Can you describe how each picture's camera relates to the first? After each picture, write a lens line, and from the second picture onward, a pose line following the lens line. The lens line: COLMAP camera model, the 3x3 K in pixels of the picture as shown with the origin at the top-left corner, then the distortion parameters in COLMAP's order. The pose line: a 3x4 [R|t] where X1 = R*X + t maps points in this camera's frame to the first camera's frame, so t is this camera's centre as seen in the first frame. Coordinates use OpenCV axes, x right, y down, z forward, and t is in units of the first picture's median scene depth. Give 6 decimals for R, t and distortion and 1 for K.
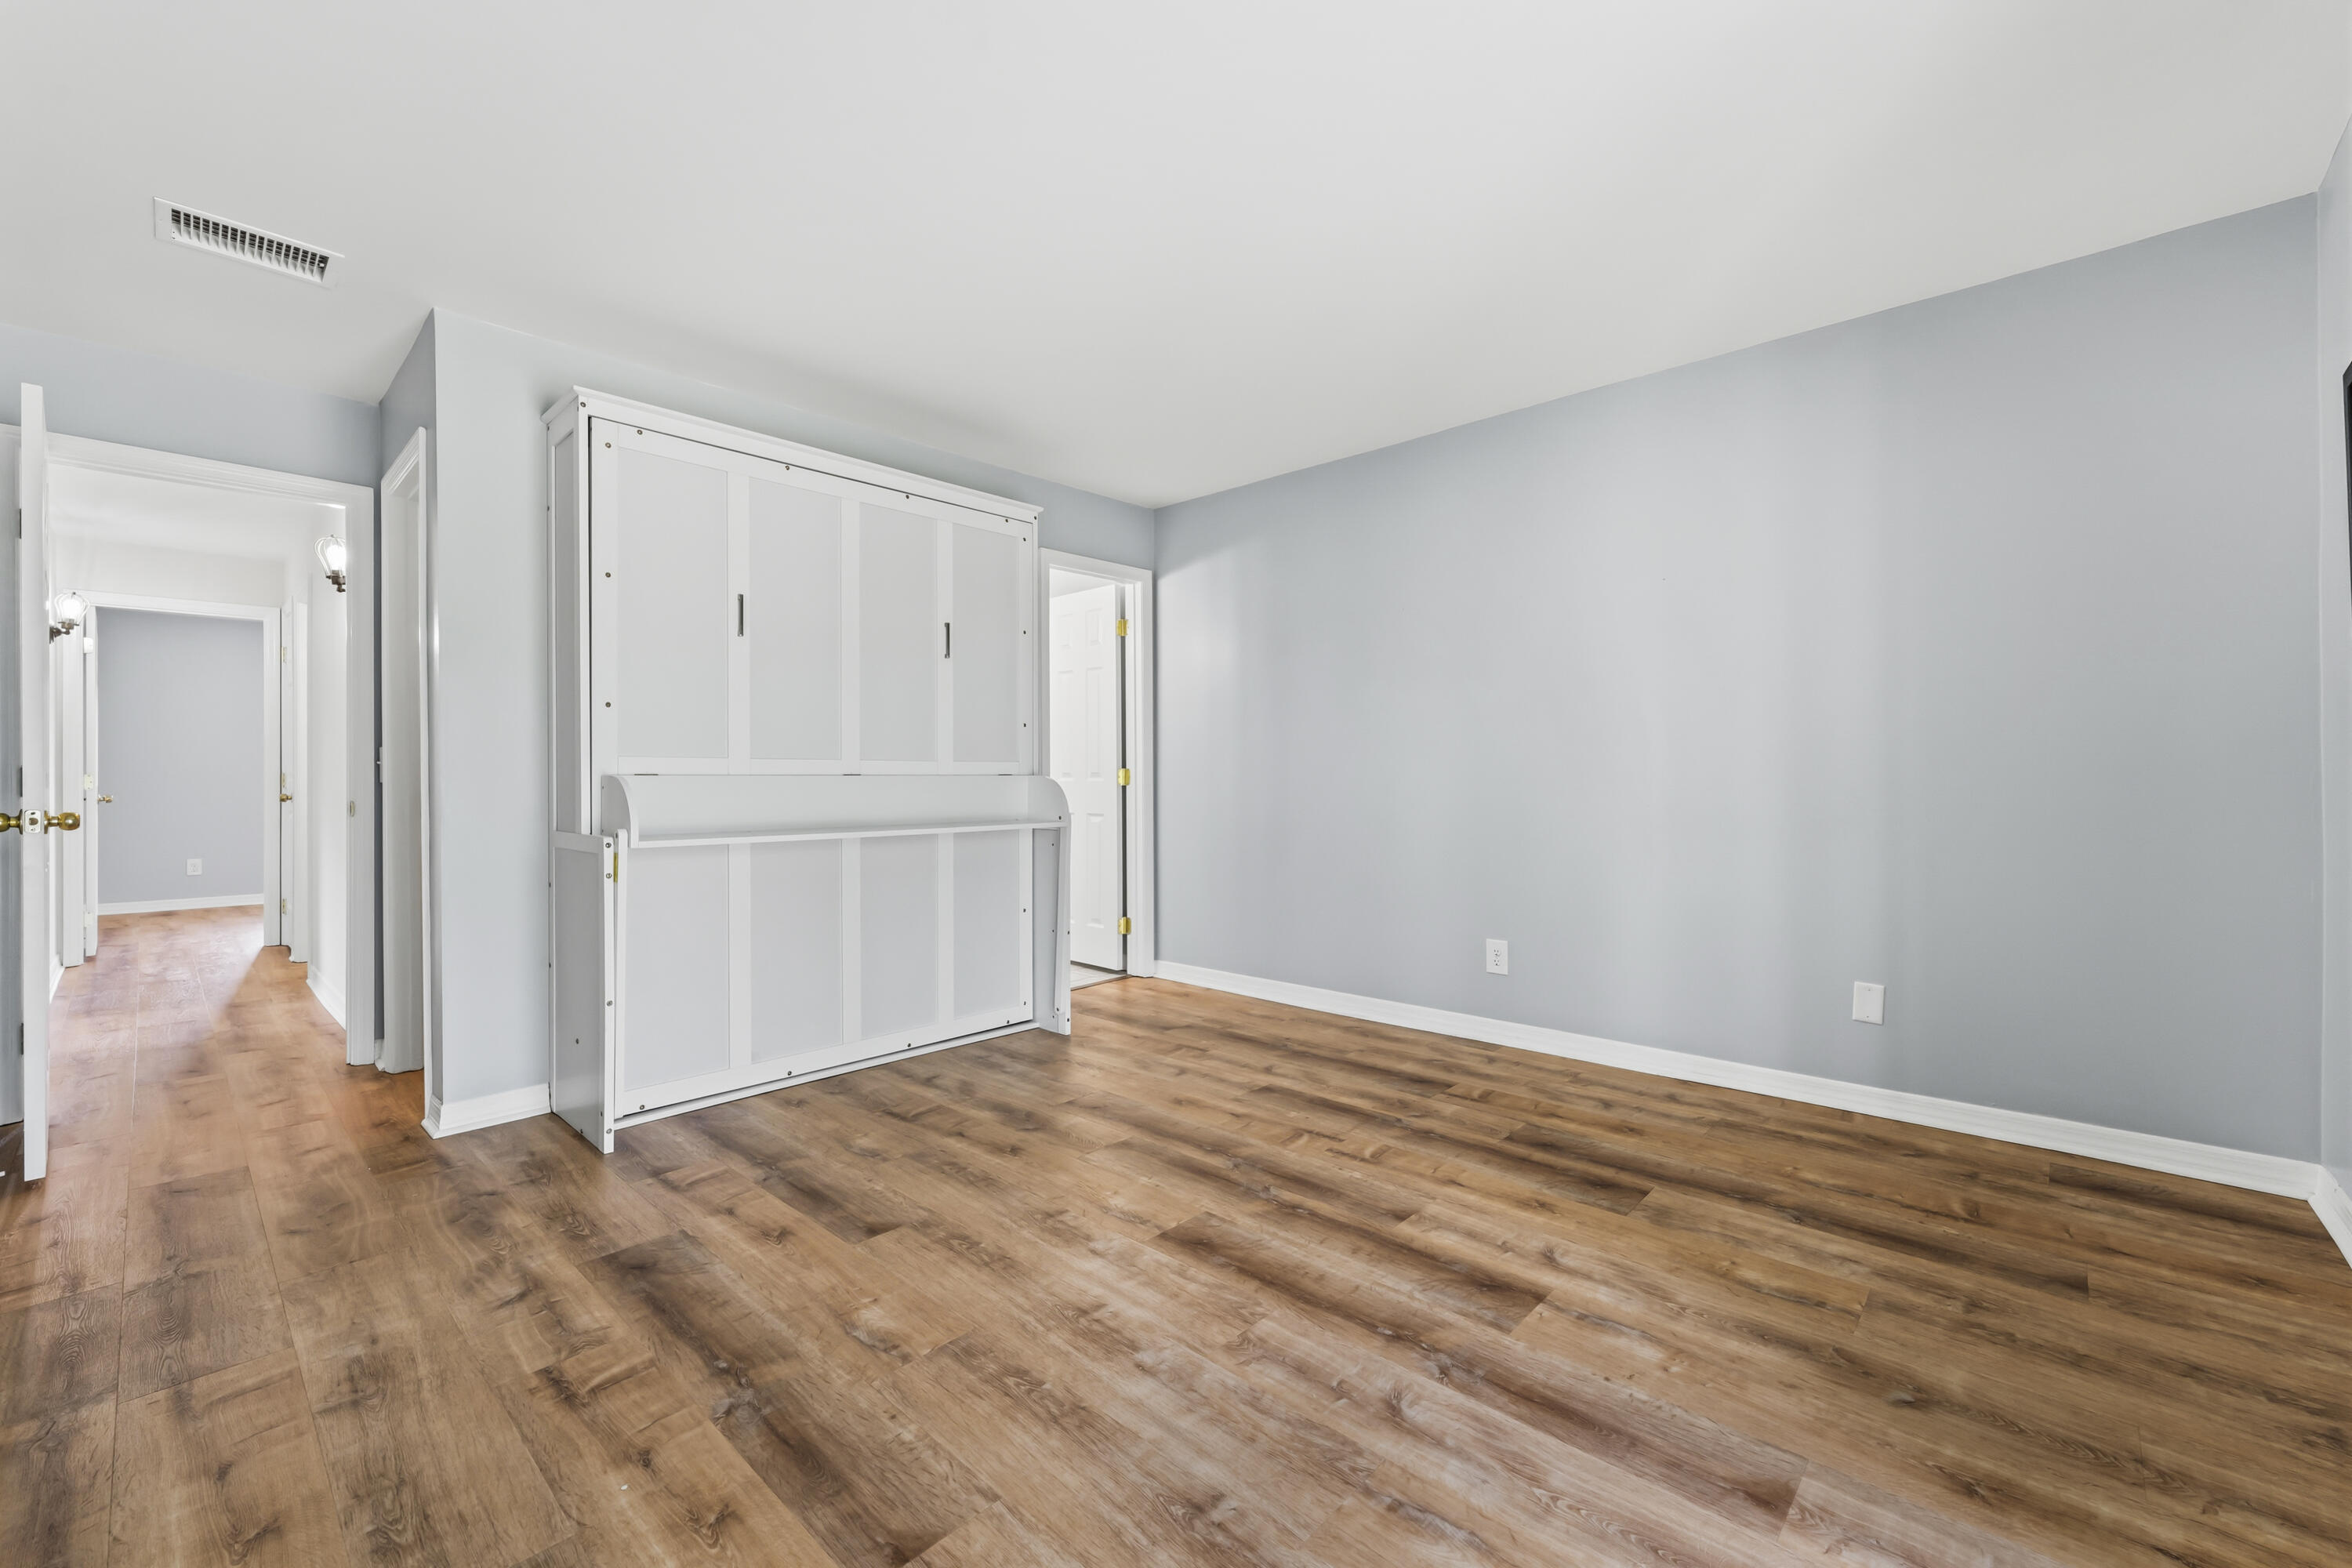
lens RADIAL K [[964.2, 0, 1165.2], [0, 964.2, 769.9], [0, 0, 1]] dist [0.000895, 0.000105]
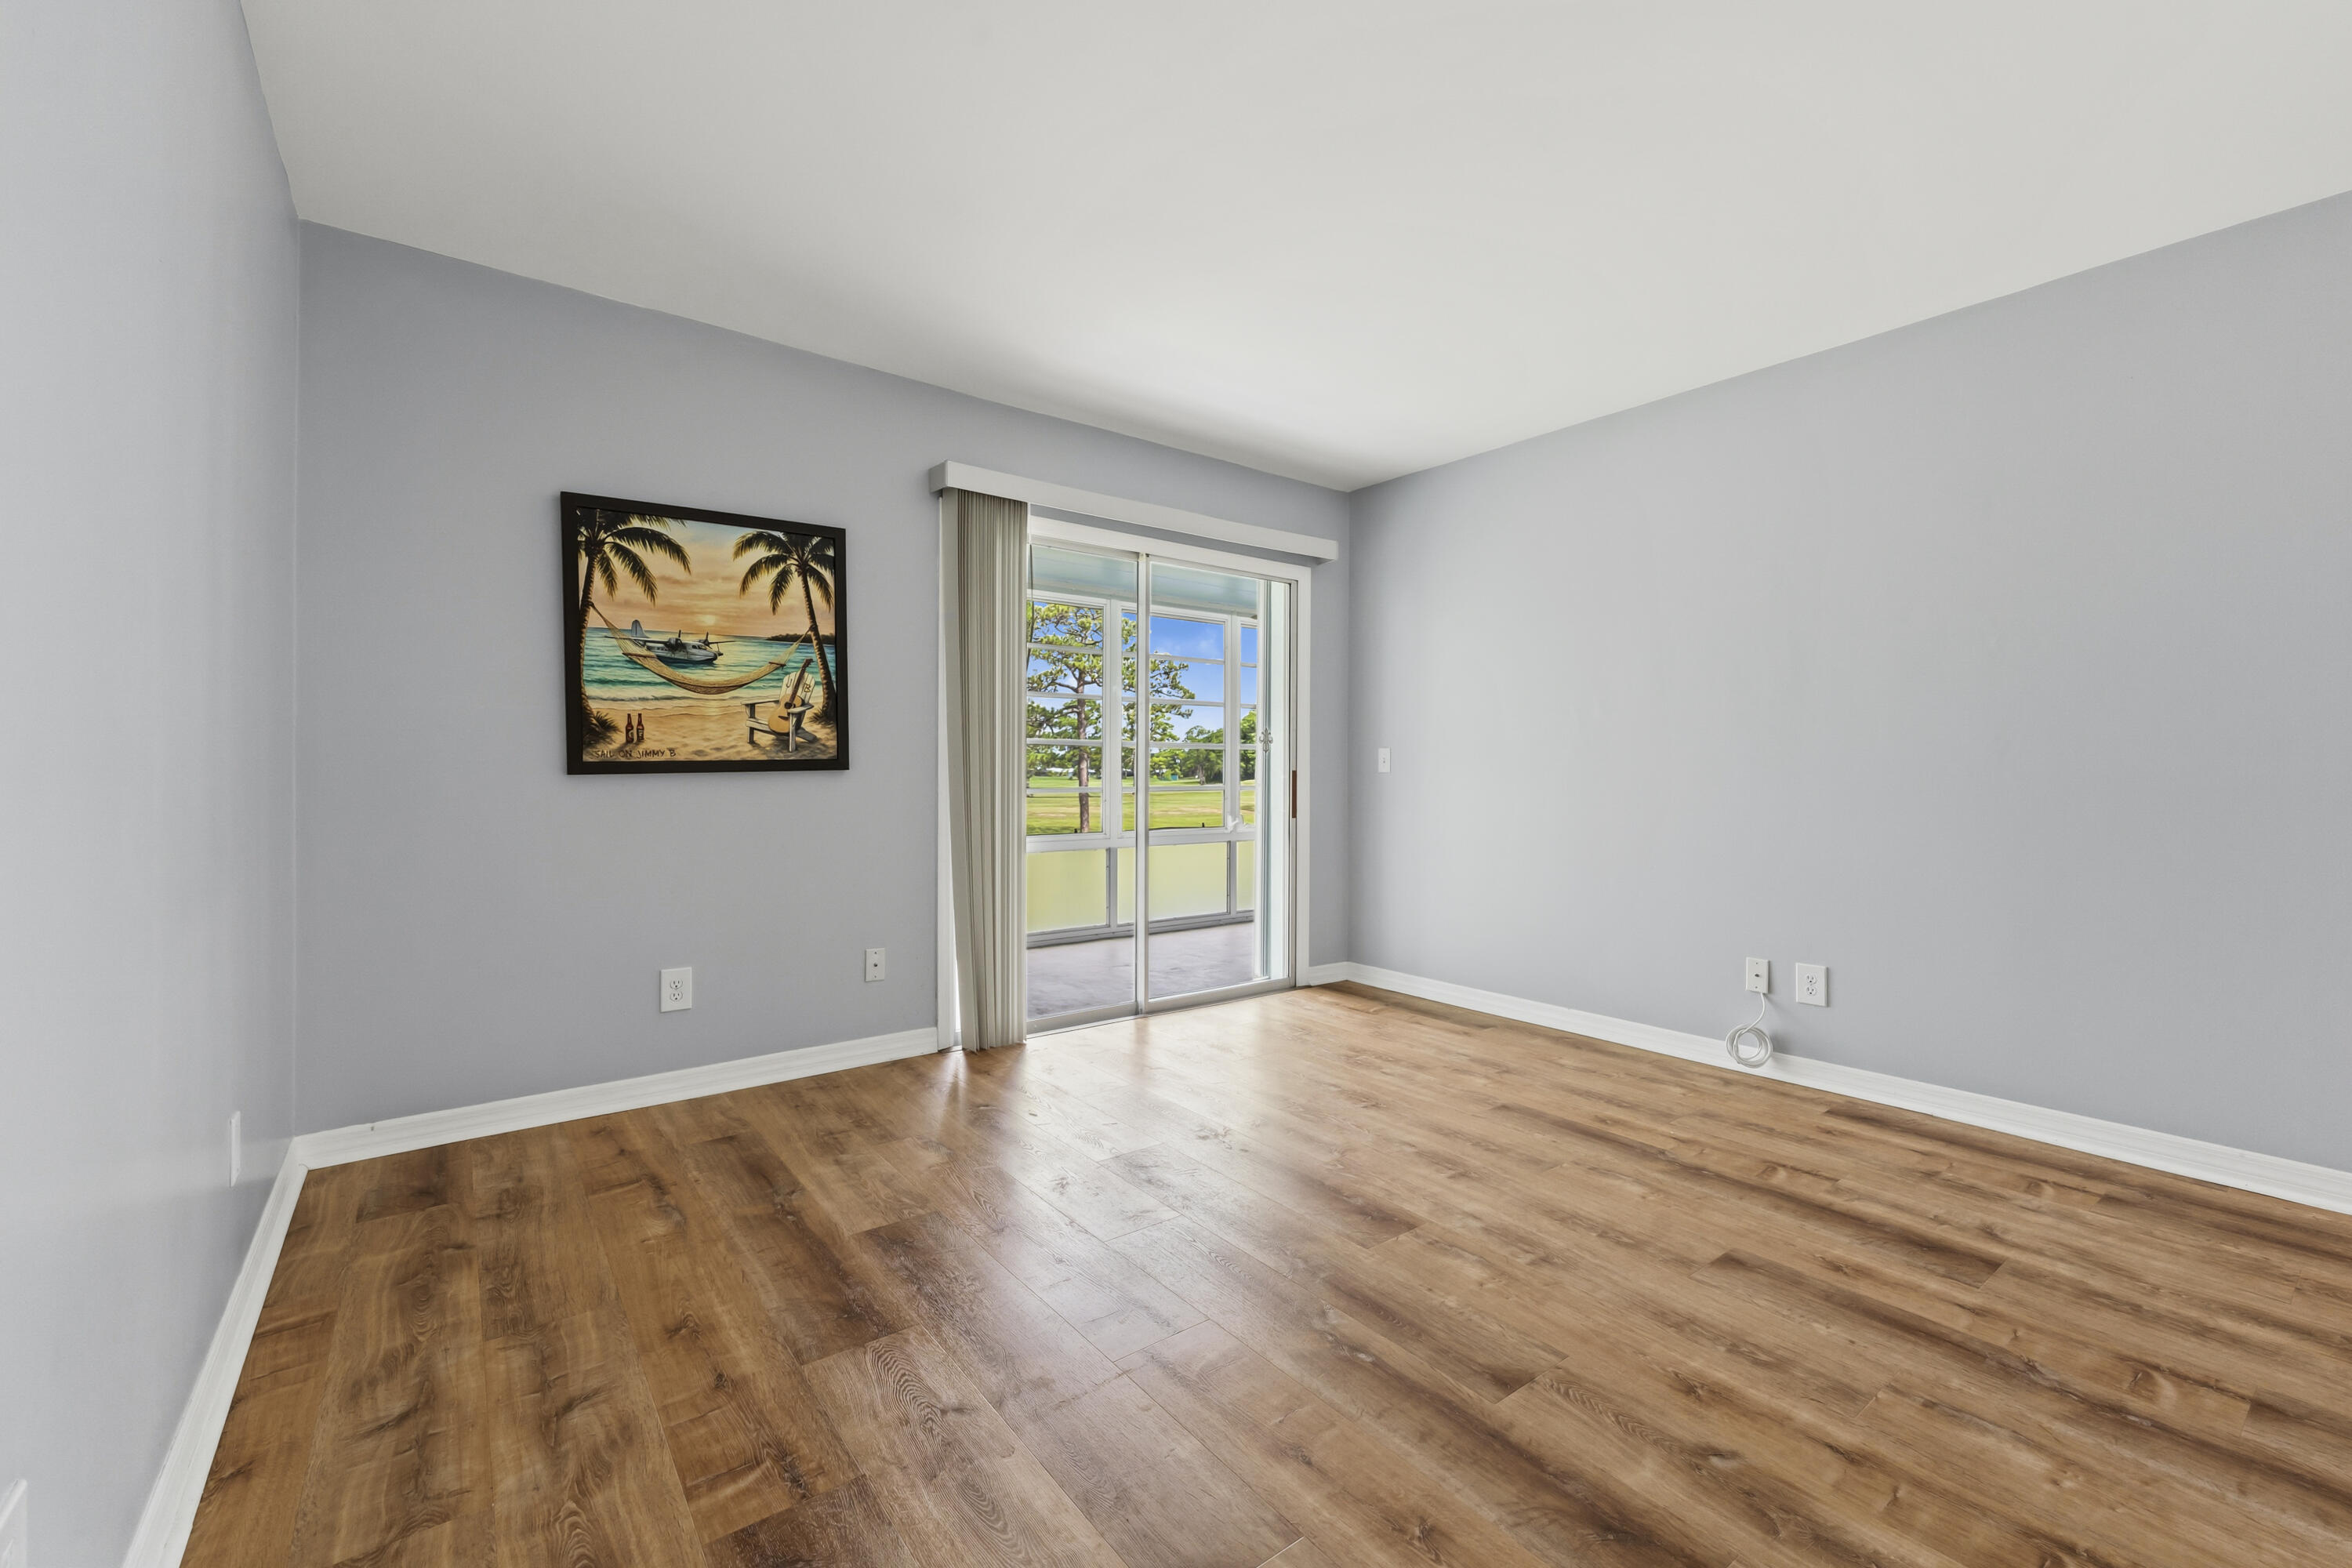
lens RADIAL K [[970.6, 0, 1170.2], [0, 970.6, 774.0], [0, 0, 1]] dist [0.001043, 0.000011]
pose [[-0.986027, -0.001065, 0.166585, 0.080643], [-0.001891, 0.999987, -0.004798, 0.016458], [-0.166578, -0.005046, -0.986015, 2.103912]]
